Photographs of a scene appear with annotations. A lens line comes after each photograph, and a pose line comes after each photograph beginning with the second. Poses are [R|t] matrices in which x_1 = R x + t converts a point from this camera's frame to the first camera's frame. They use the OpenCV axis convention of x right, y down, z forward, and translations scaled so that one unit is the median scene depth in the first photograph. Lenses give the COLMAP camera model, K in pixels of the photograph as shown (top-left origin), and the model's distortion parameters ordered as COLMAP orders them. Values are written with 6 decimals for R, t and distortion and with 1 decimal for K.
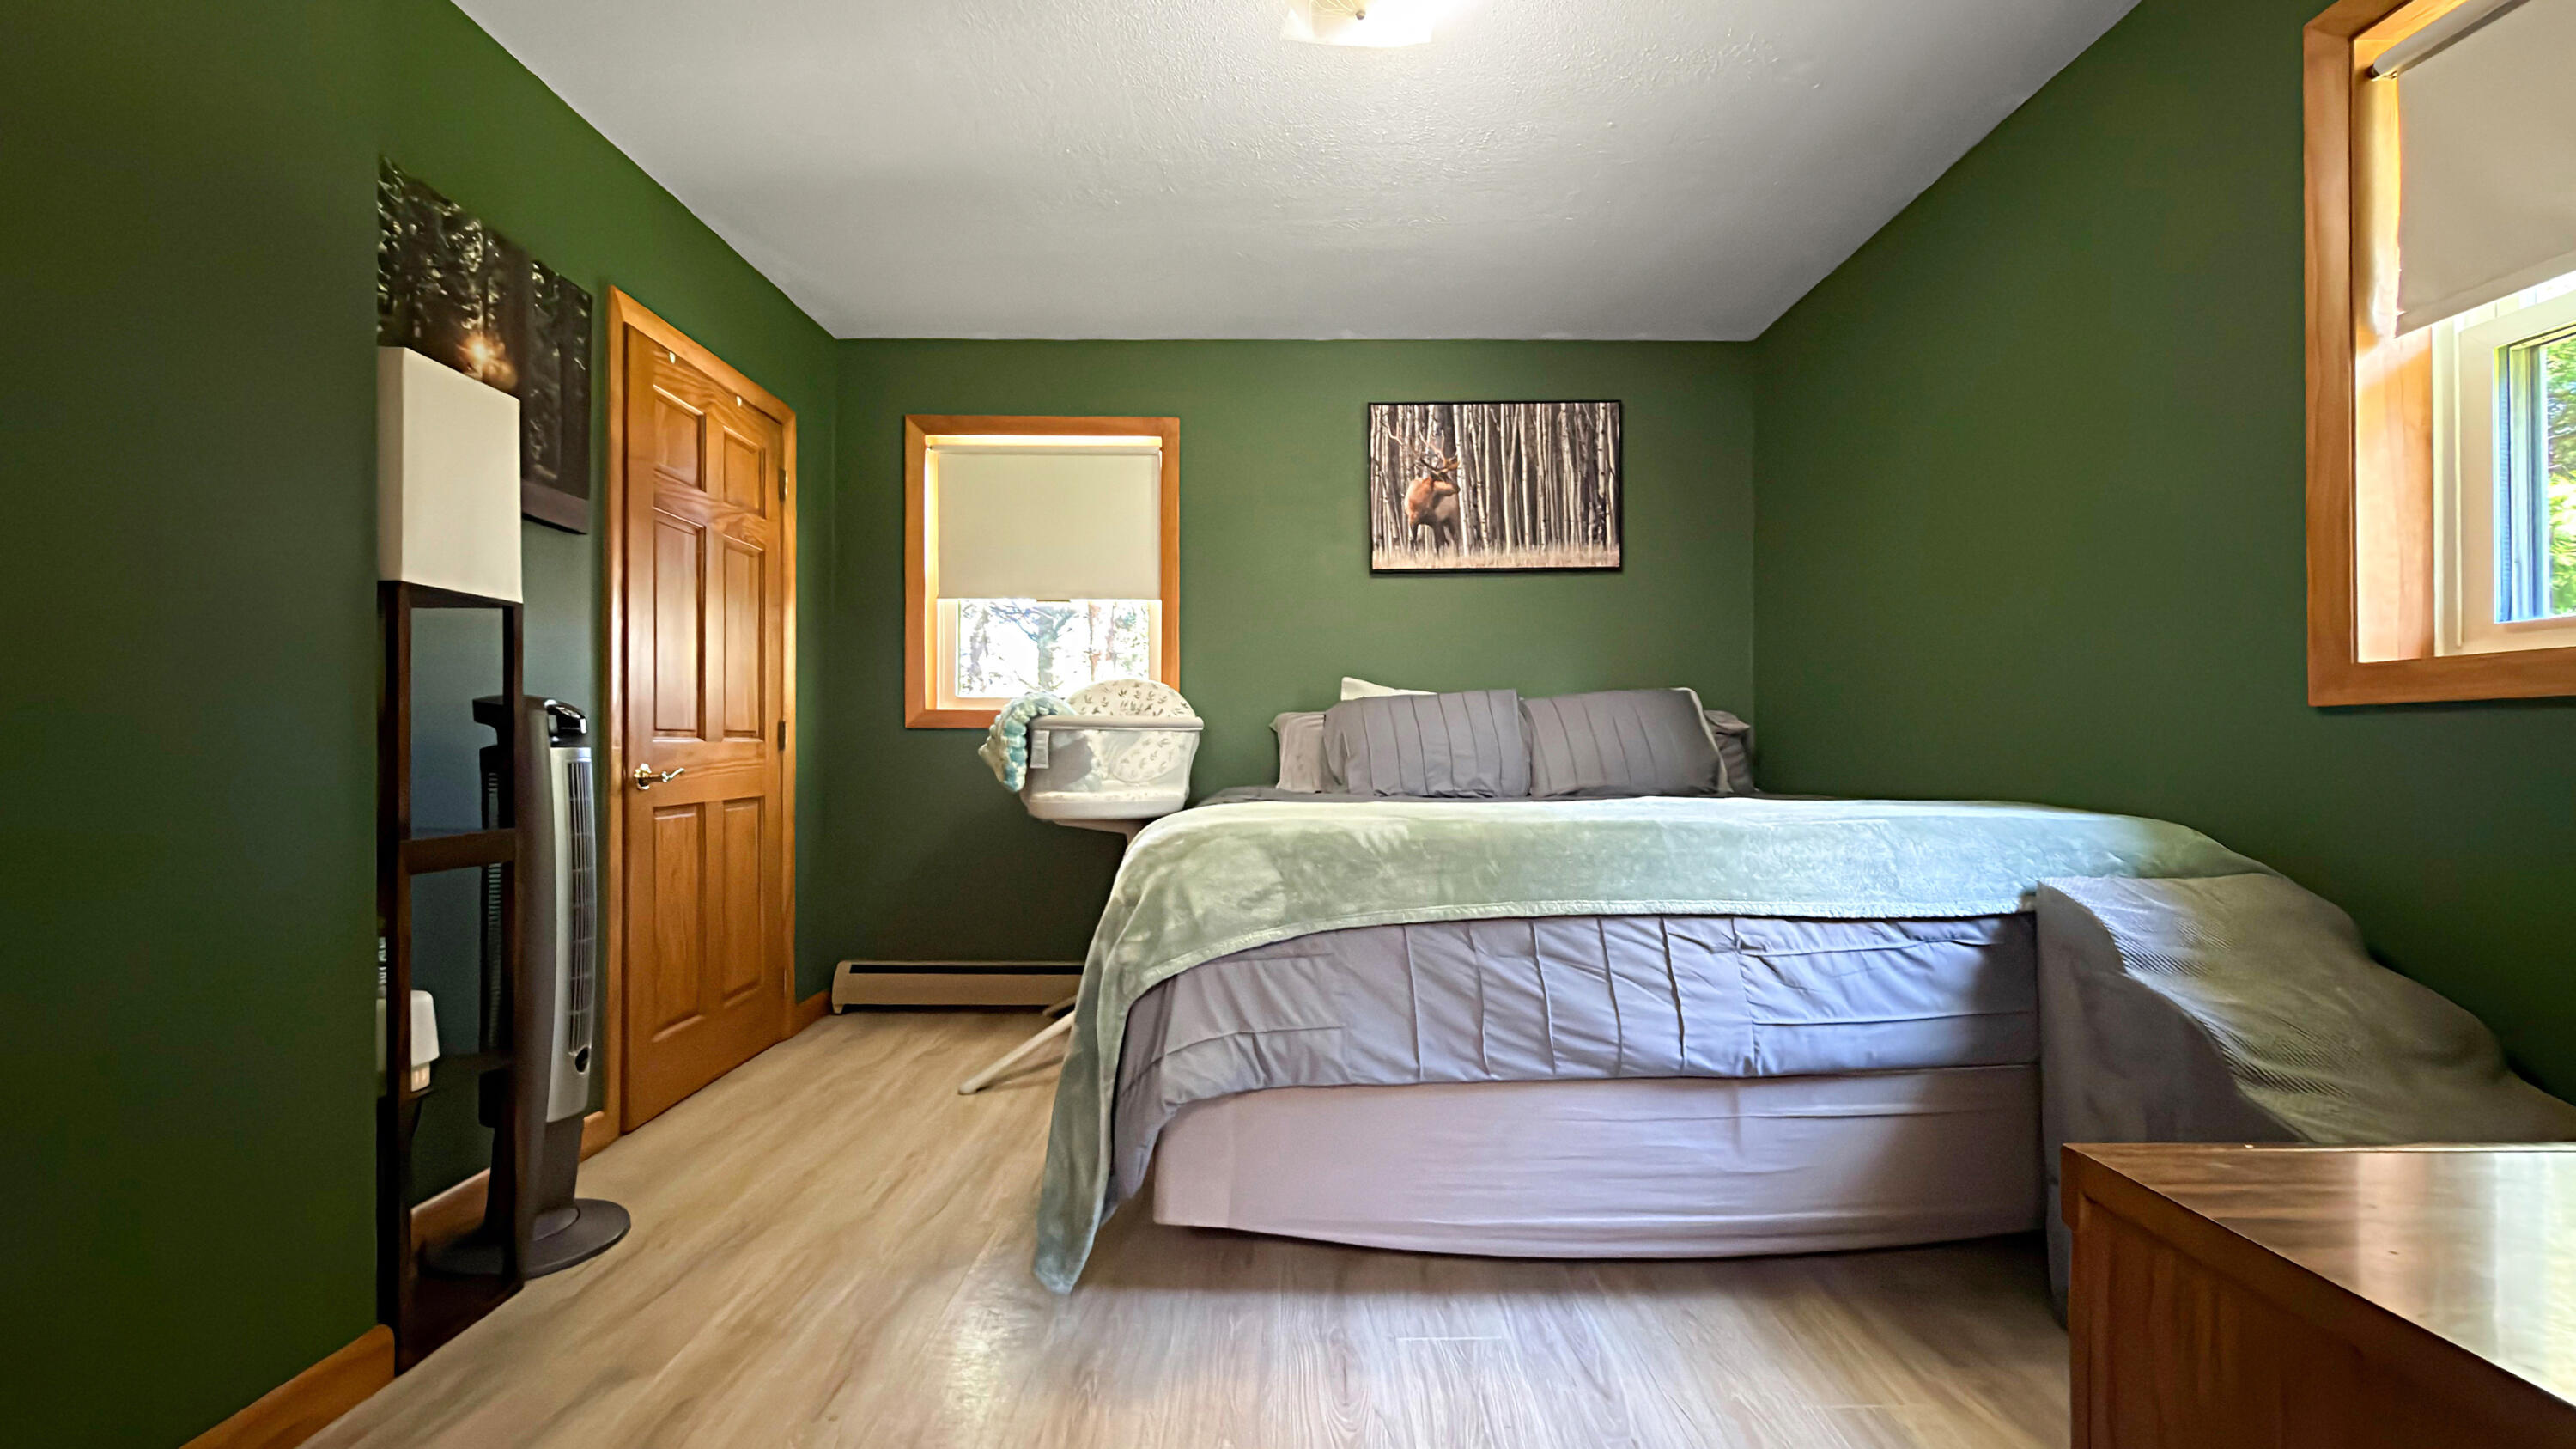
lens RADIAL K [[1028.2, 0, 1281.0], [0, 1028.2, 730.9], [0, 0, 1]] dist [0.001593, -0.000492]
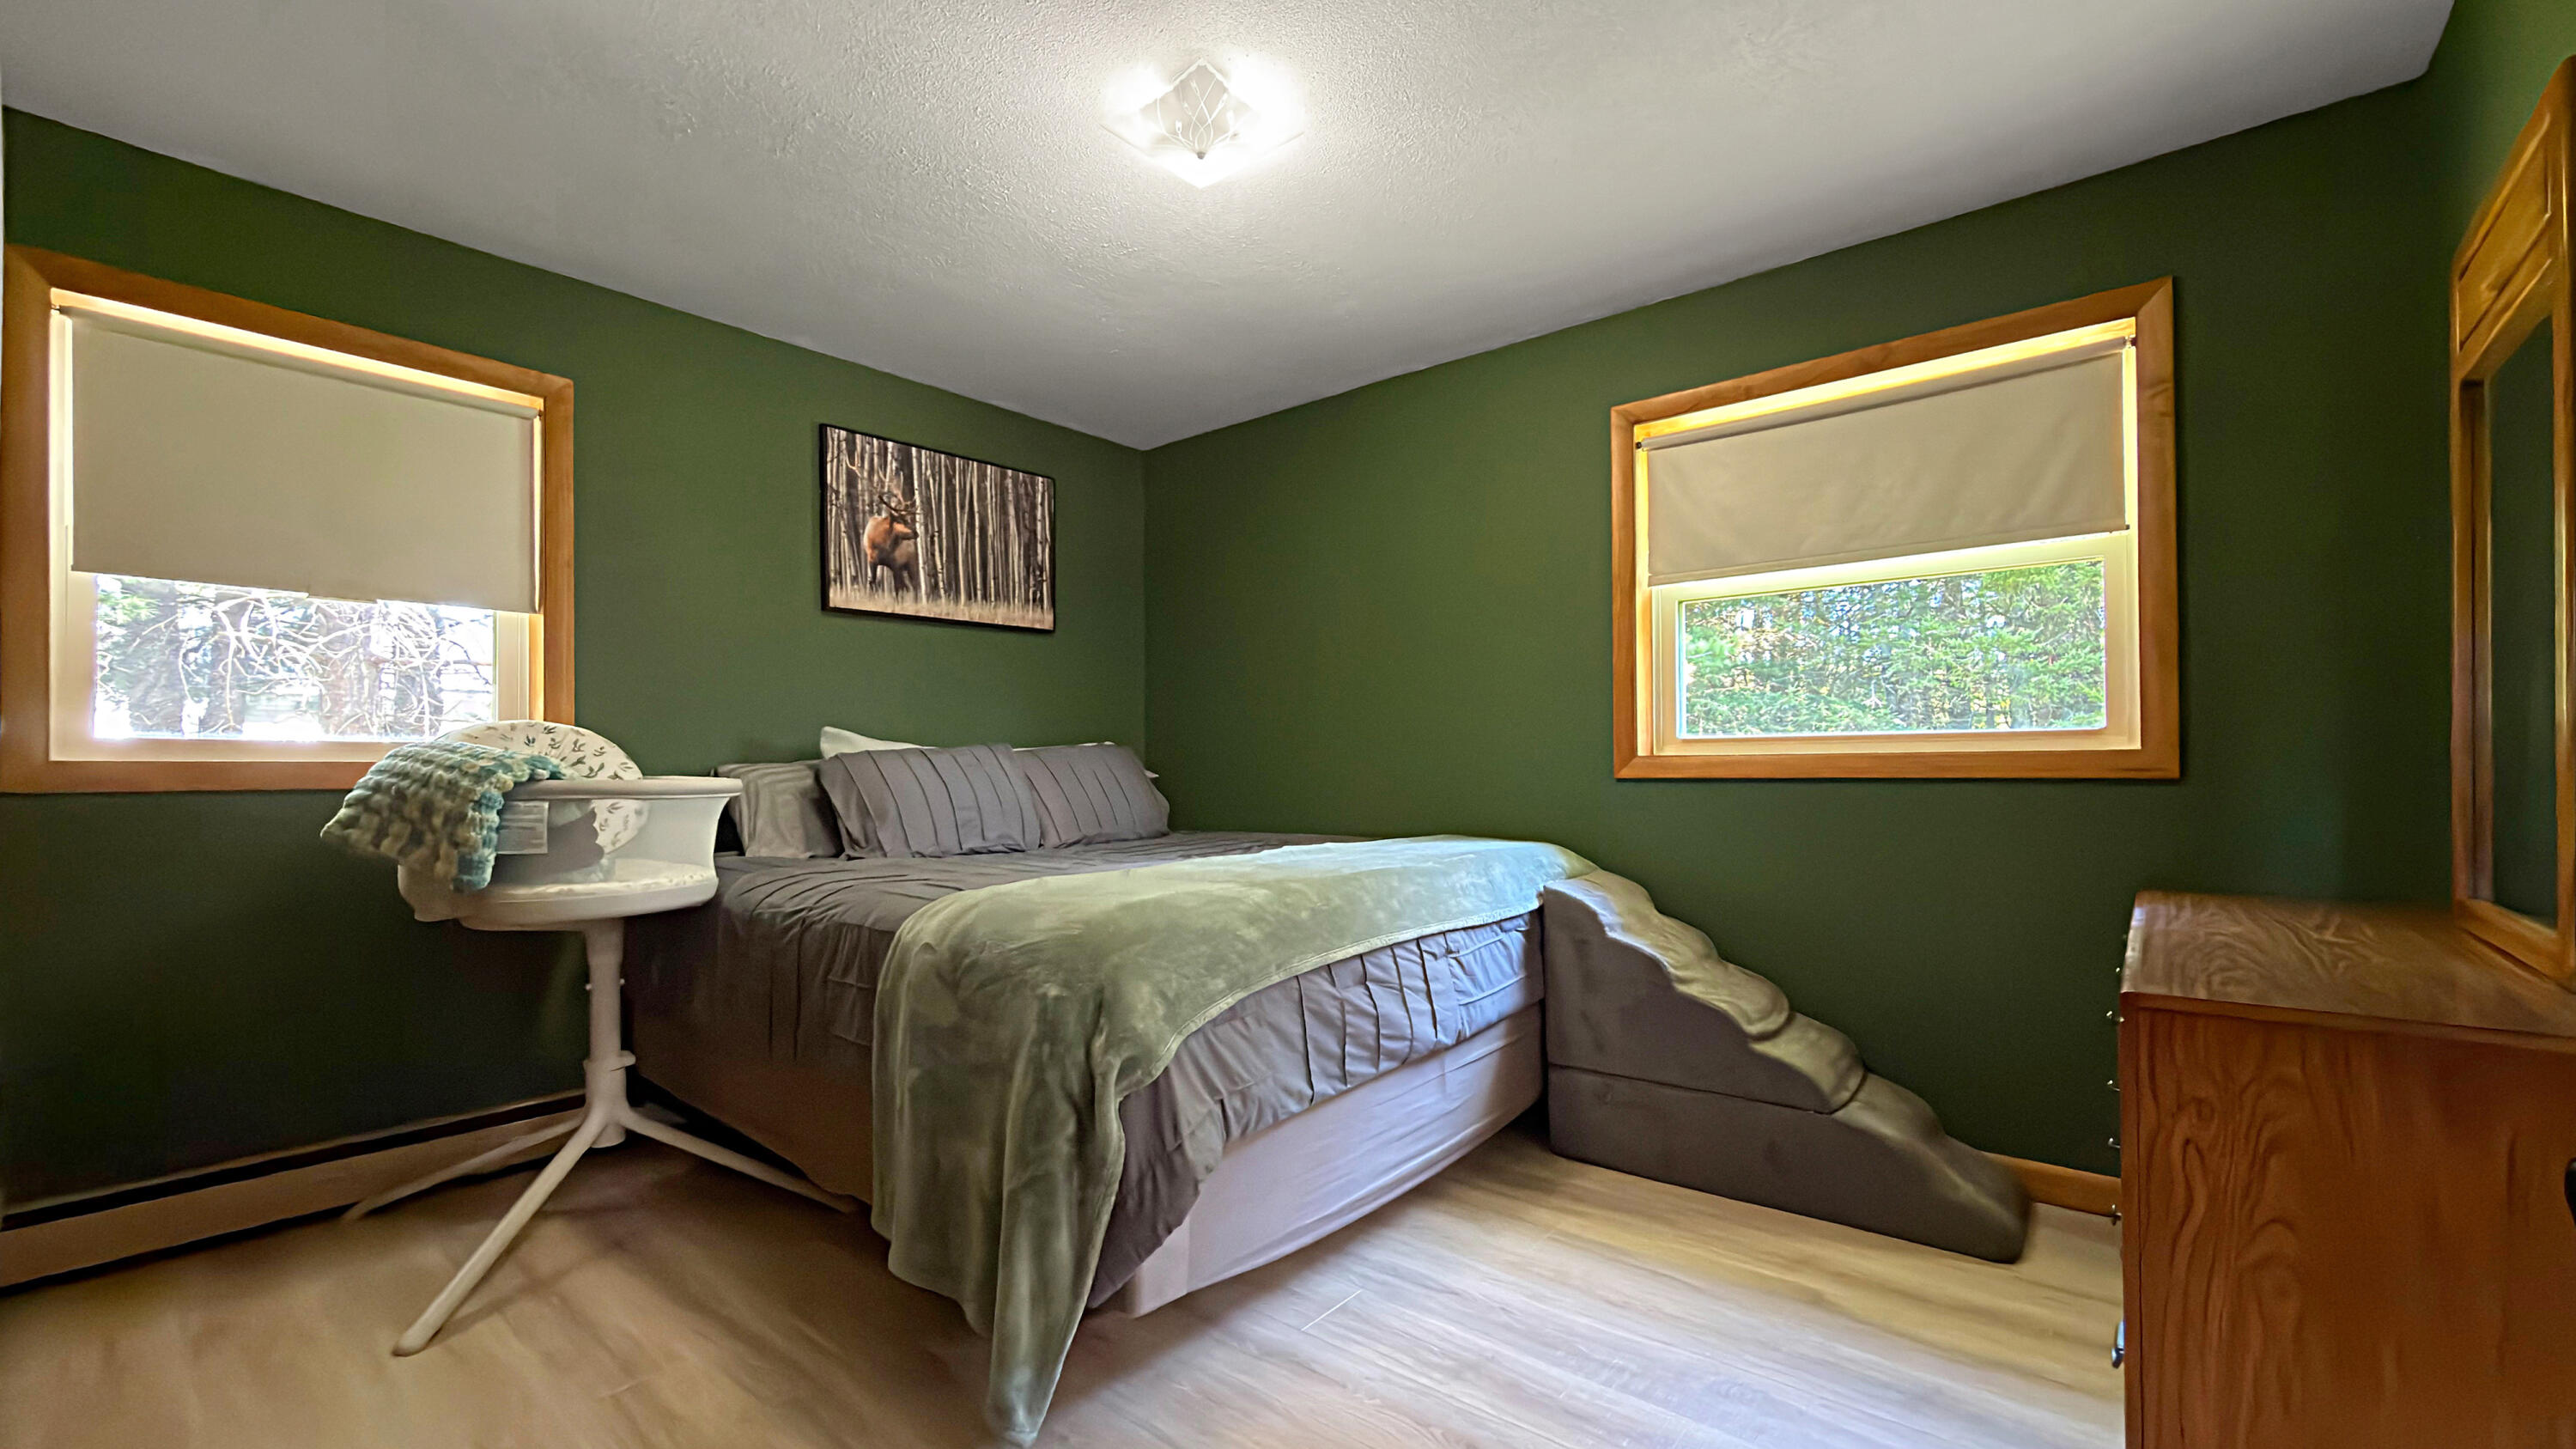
lens RADIAL K [[1028.2, 0, 1263.6], [0, 1028.2, 749.4], [0, 0, 1]] dist [0.001593, -0.000492]
pose [[0.660192, 0.006741, 0.751066, -0.437938], [-0.003035, 0.999976, -0.006307, -0.033979], [-0.751090, 0.001885, 0.660197, 0.141806]]
